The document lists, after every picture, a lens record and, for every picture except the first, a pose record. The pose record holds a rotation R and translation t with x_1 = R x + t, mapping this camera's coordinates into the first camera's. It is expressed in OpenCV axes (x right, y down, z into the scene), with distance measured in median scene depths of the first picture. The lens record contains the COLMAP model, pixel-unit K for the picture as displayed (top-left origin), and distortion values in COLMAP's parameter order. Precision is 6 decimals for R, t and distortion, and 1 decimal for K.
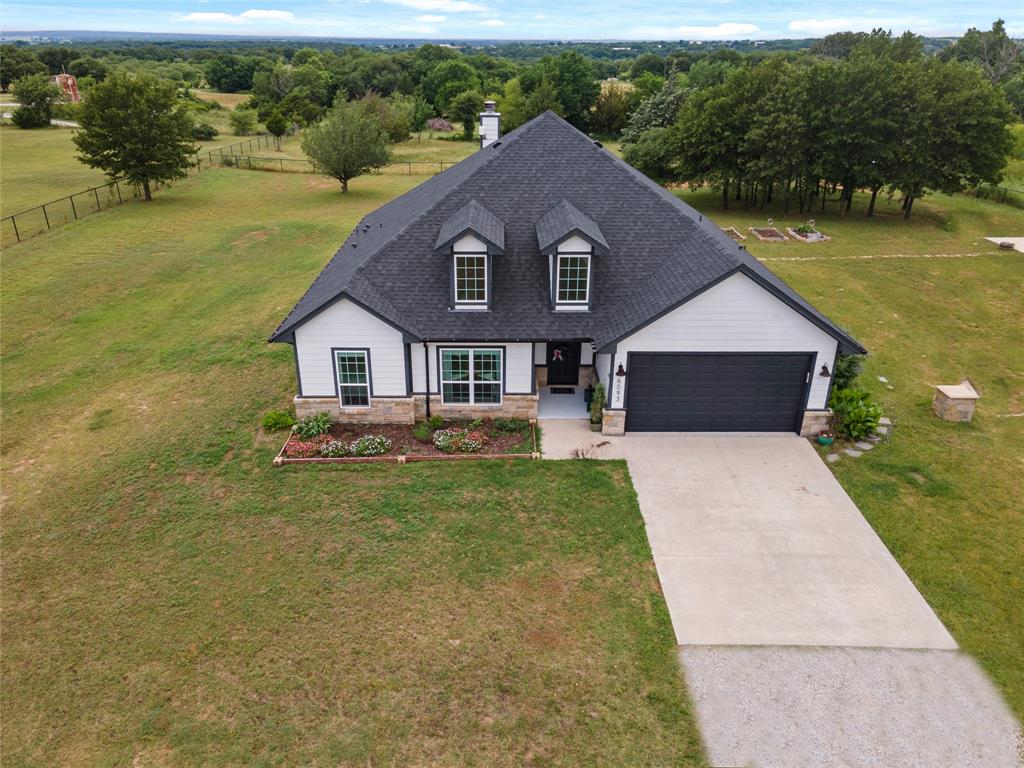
lens RADIAL K [[725.2, 0, 514.4], [0, 725.2, 385.3], [0, 0, 1]] dist [0.046602, -0.000513]
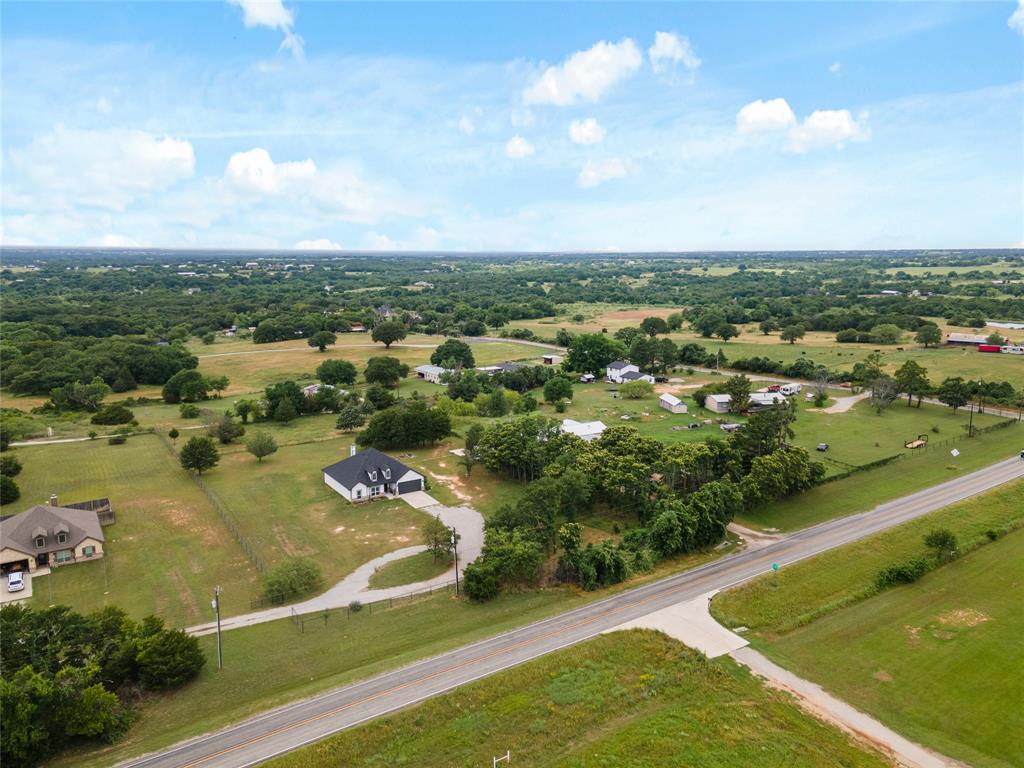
lens RADIAL K [[725.2, 0, 513.8], [0, 725.2, 383.3], [0, 0, 1]] dist [0.046602, -0.000513]
pose [[0.839746, -0.097942, 0.534073, -2.556963], [0.228055, 0.956255, -0.183215, 0.574426], [-0.492765, 0.275652, 0.825347, -5.627502]]
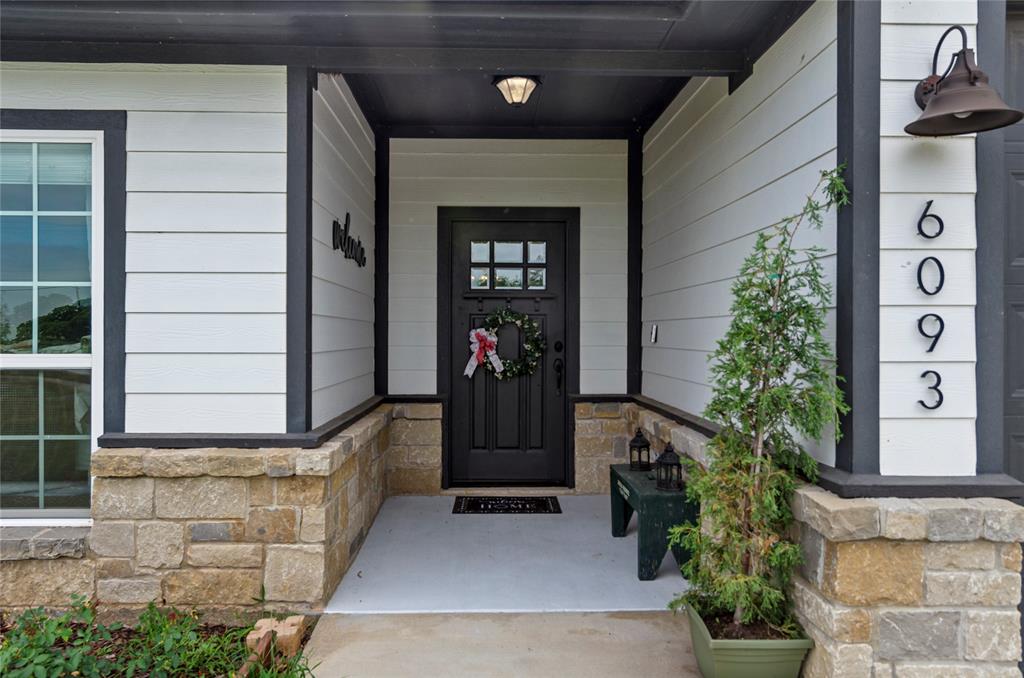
lens RADIAL K [[690.5, 0, 503.0], [0, 690.5, 336.3], [0, 0, 1]] dist [0.001113, 0.000766]
pose [[0.999867, -0.009138, 0.013482, 0.070712], [0.013940, 0.908252, -0.418191, 0.056281], [-0.008424, 0.418323, 0.908259, 0.882836]]
